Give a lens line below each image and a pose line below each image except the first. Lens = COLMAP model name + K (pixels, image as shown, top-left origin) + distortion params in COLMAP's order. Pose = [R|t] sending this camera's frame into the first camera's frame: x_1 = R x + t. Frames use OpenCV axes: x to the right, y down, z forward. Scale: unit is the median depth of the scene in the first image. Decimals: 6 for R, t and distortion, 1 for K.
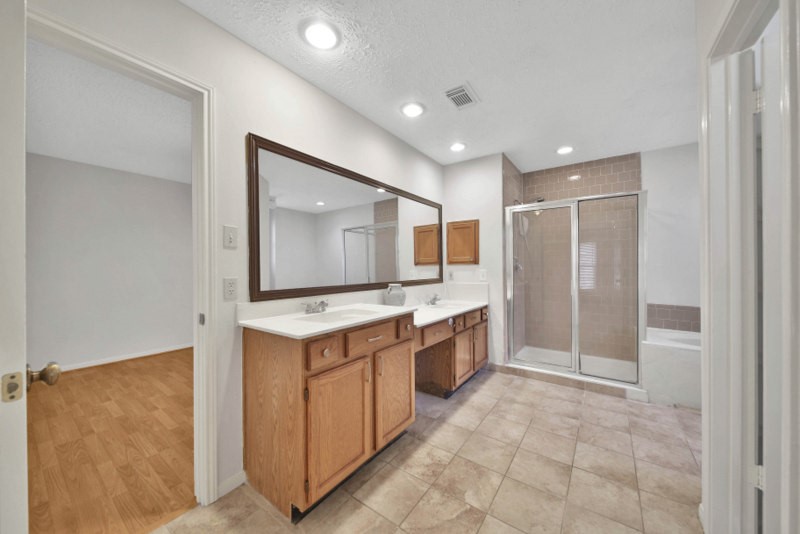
lens RADIAL K [[285.1, 0, 401.4], [0, 285.1, 268.7], [0, 0, 1]] dist [-0.010957, -0.000304]
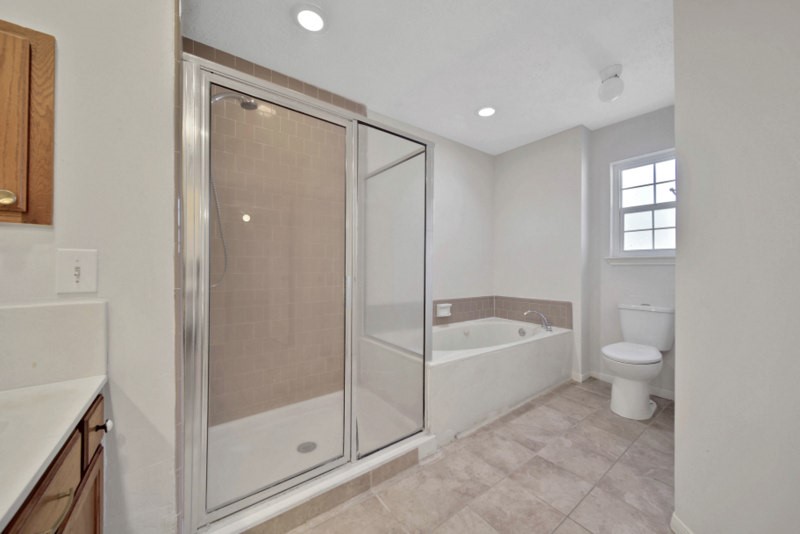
lens RADIAL K [[285.1, 0, 402.2], [0, 285.1, 265.2], [0, 0, 1]] dist [-0.010957, -0.000304]
pose [[0.295022, 0.005386, 0.955475, 0.178967], [-0.003529, 0.999983, -0.004547, 0.023425], [-0.955484, -0.002030, 0.295036, 0.851744]]
